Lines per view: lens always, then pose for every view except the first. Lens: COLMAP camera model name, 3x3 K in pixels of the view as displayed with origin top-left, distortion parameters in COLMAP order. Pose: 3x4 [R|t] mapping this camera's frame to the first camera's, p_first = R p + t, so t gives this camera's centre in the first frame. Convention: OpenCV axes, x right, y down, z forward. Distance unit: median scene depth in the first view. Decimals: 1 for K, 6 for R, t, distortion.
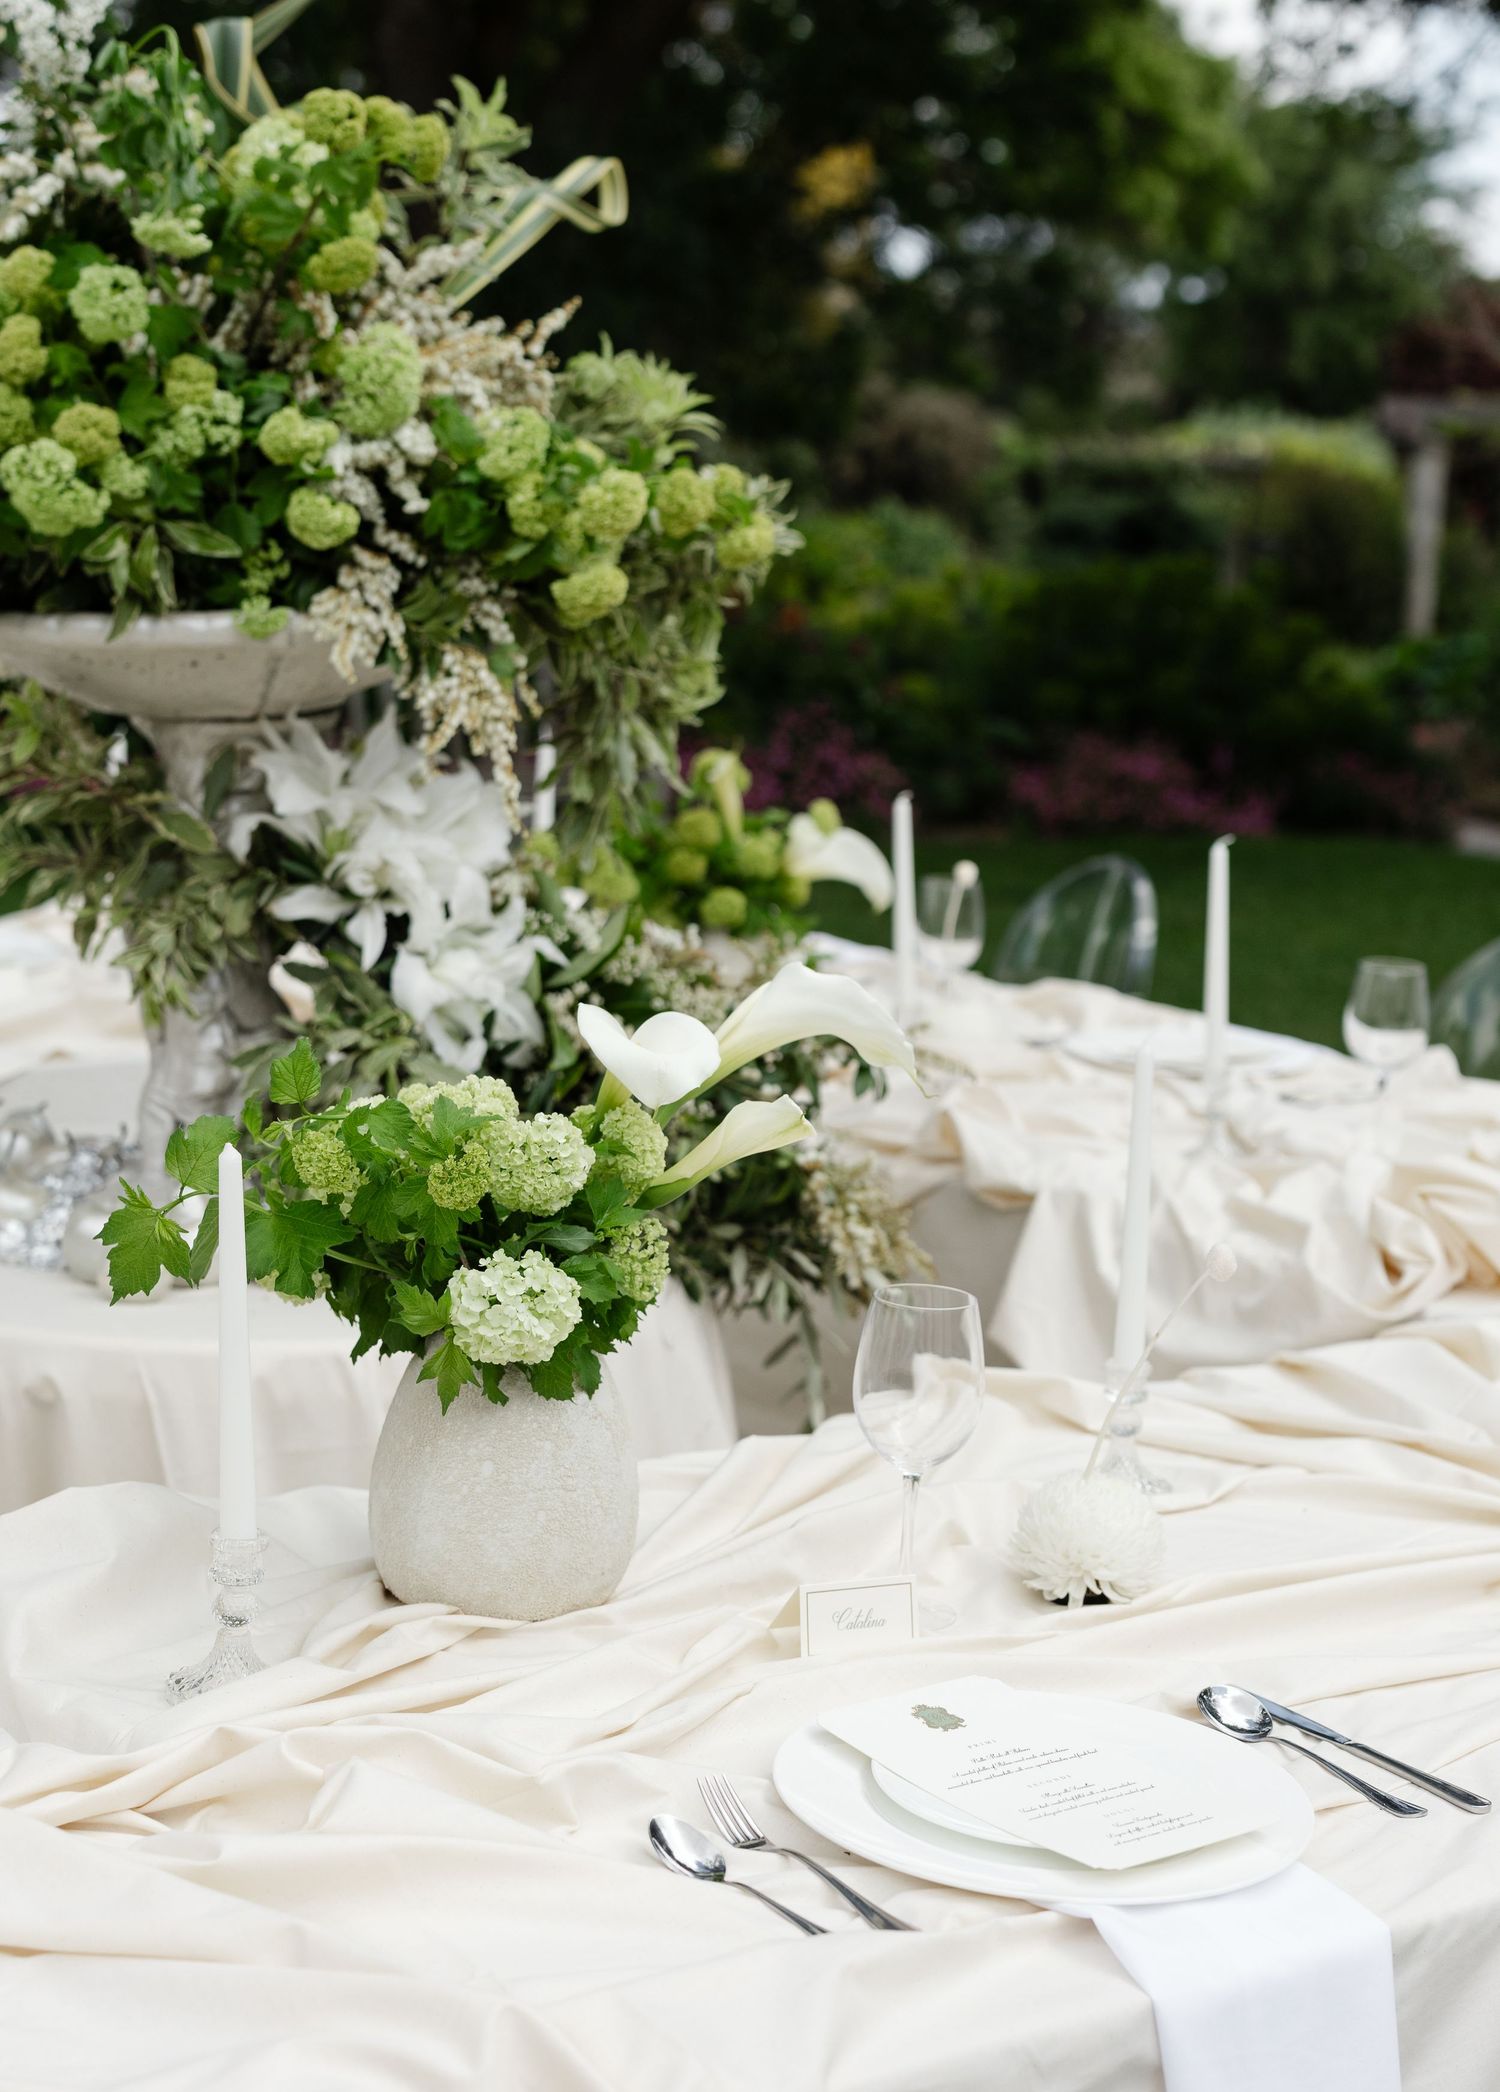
lens RADIAL K [[4432.8, 0, 750.0], [0, 4432.8, 1046.0], [0, 0, 1]] dist [-0.009669, 0.153385]
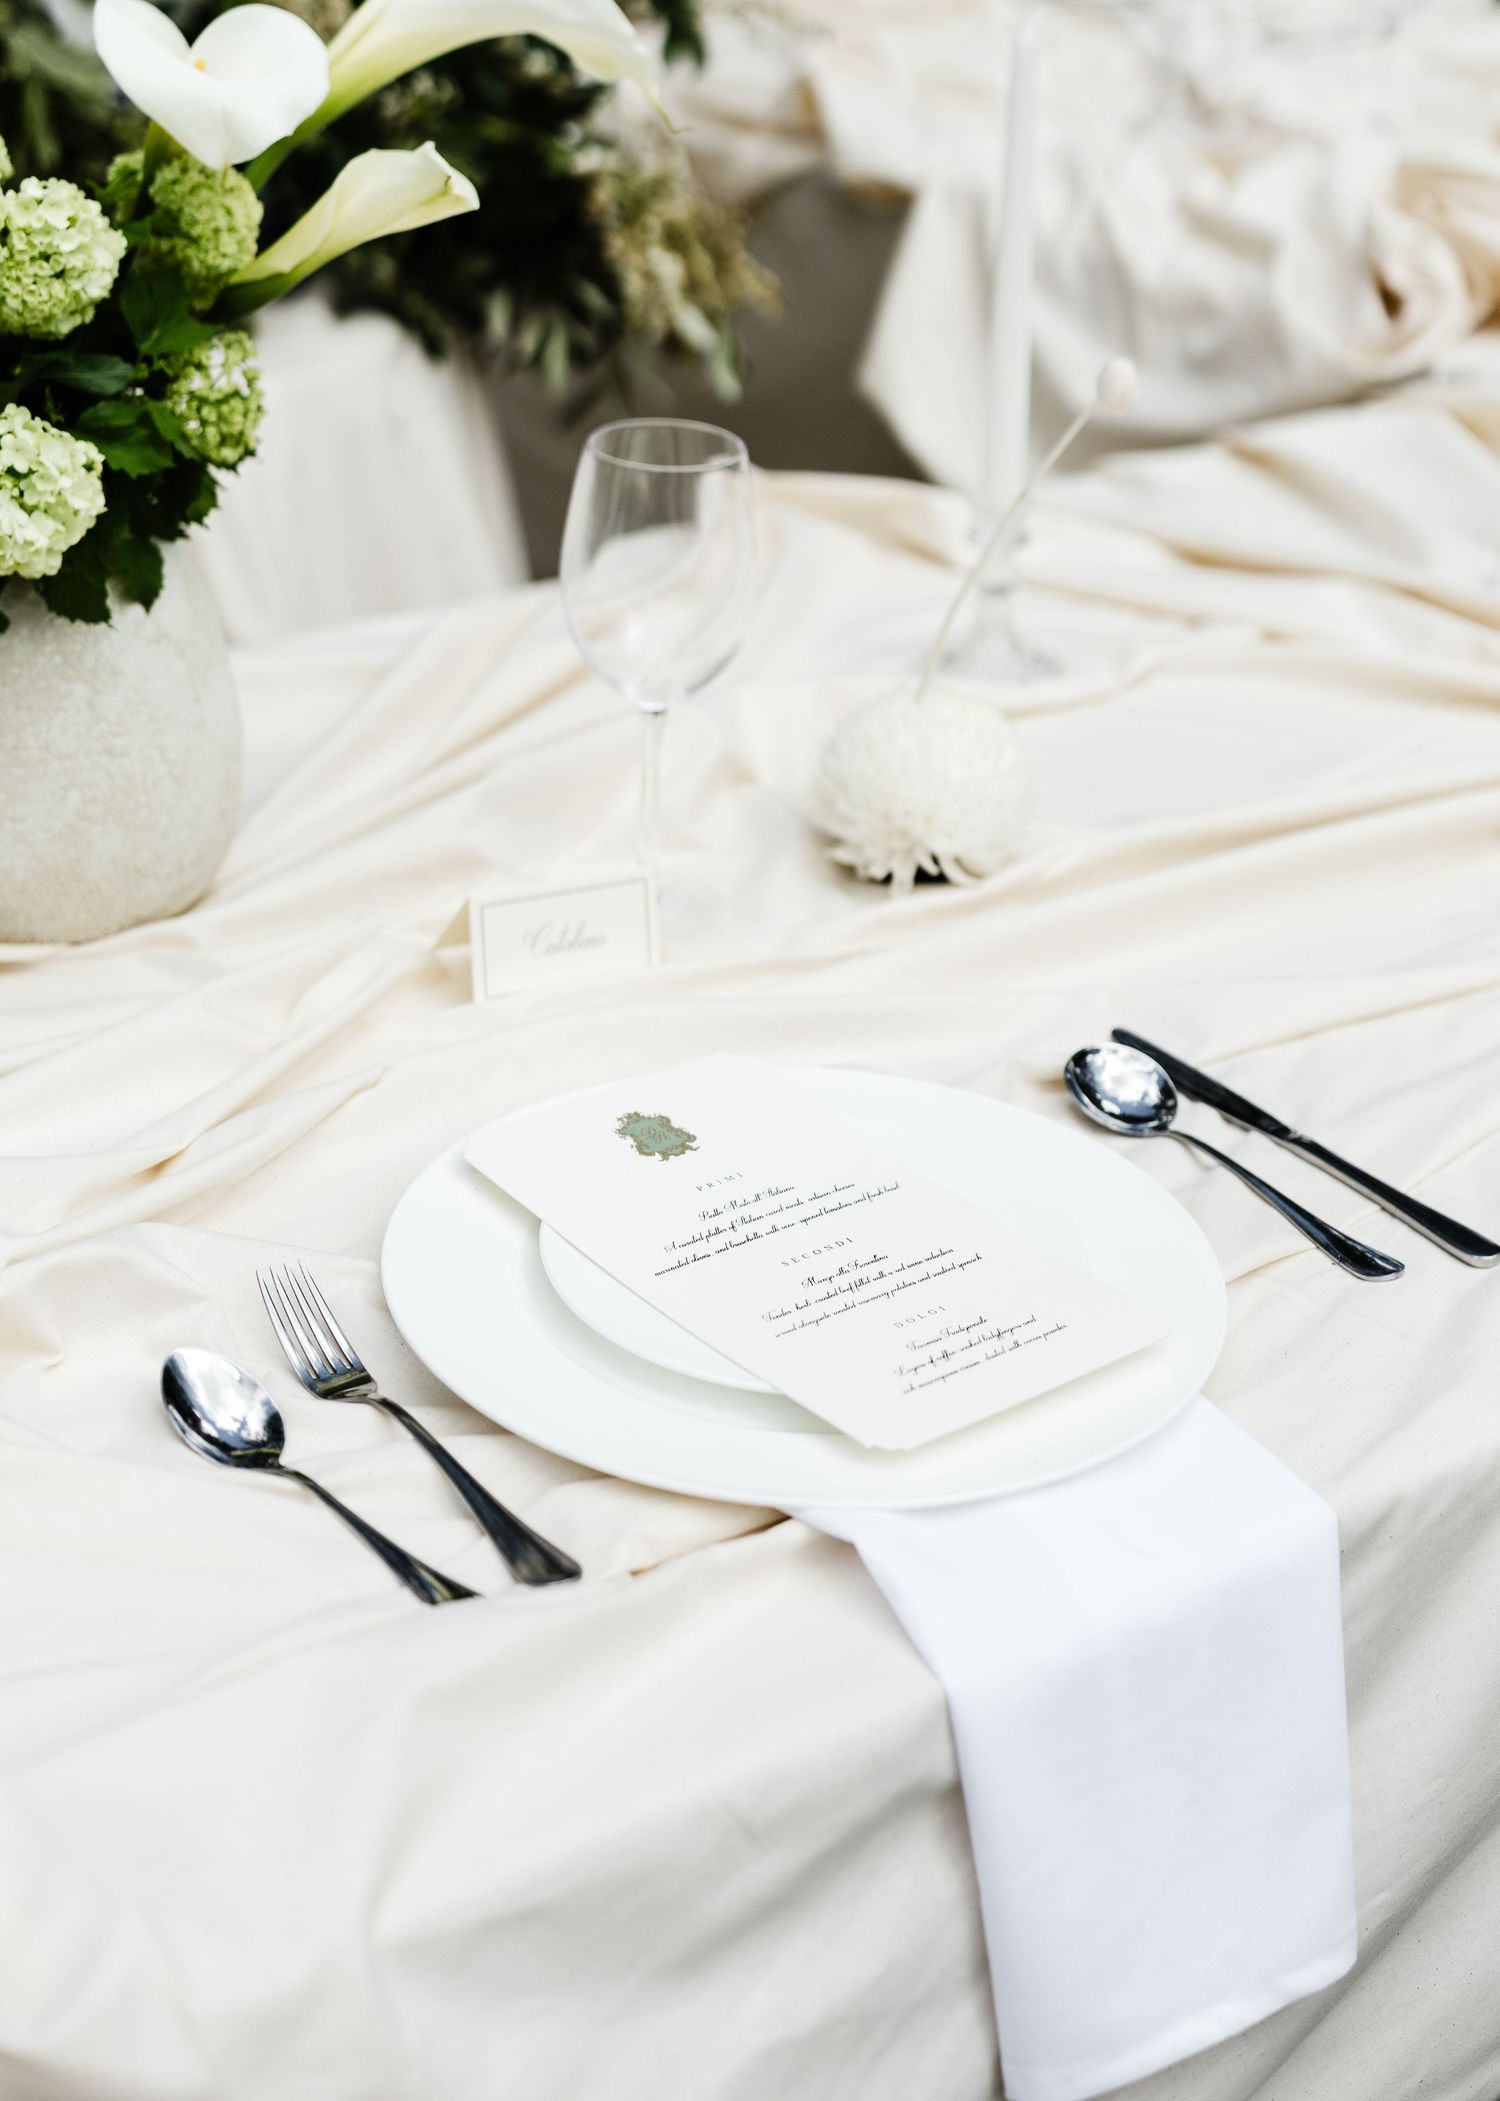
lens RADIAL K [[4451.9, 0, 750.0], [0, 4451.9, 1050.5], [0, 0, 1]] dist [-0.009669, 0.153385]
pose [[0.999992, -0.003845, -0.000767, 0.053548], [0.003914, 0.967867, 0.251433, -0.022967], [-0.000224, -0.251434, 0.967874, 0.350569]]
